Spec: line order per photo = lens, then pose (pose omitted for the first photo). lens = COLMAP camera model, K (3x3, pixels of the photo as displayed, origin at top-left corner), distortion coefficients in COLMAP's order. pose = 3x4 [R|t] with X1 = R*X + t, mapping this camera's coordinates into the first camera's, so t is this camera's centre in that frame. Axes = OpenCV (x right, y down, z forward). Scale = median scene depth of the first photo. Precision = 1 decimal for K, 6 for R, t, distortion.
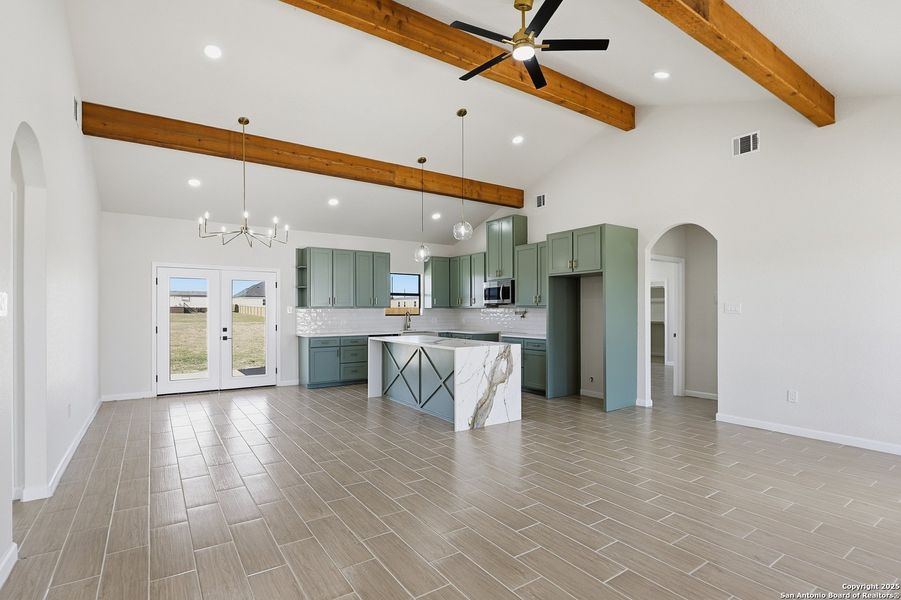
lens RADIAL K [[435.0, 0, 444.2], [0, 435.0, 305.3], [0, 0, 1]] dist [-0.017633, -0.000665]
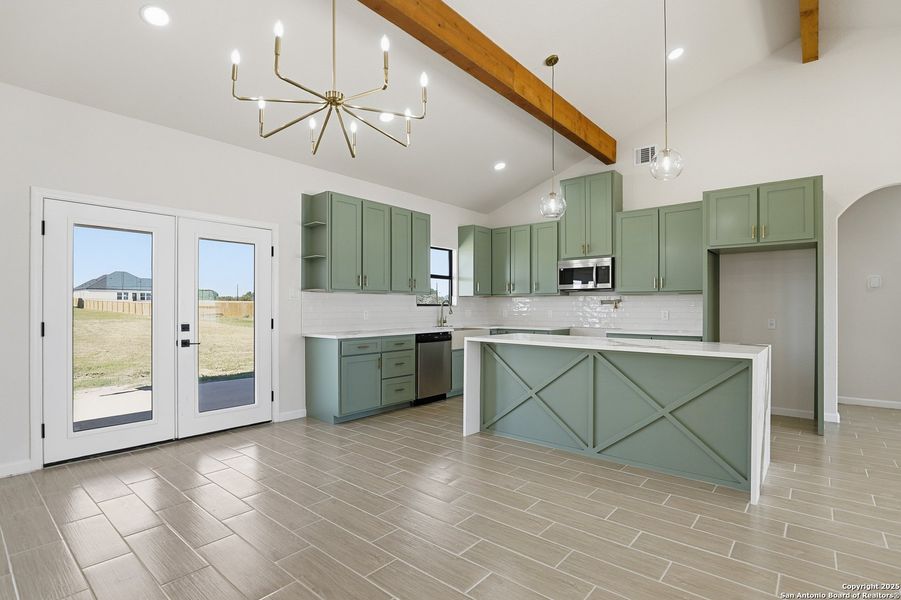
lens RADIAL K [[435.0, 0, 454.4], [0, 435.0, 303.1], [0, 0, 1]] dist [-0.017633, -0.000665]
pose [[0.960803, 0.006531, 0.277154, -0.304298], [-0.006820, 0.999977, 0.000078, 0.021696], [-0.277147, -0.001965, 0.960826, 0.354454]]
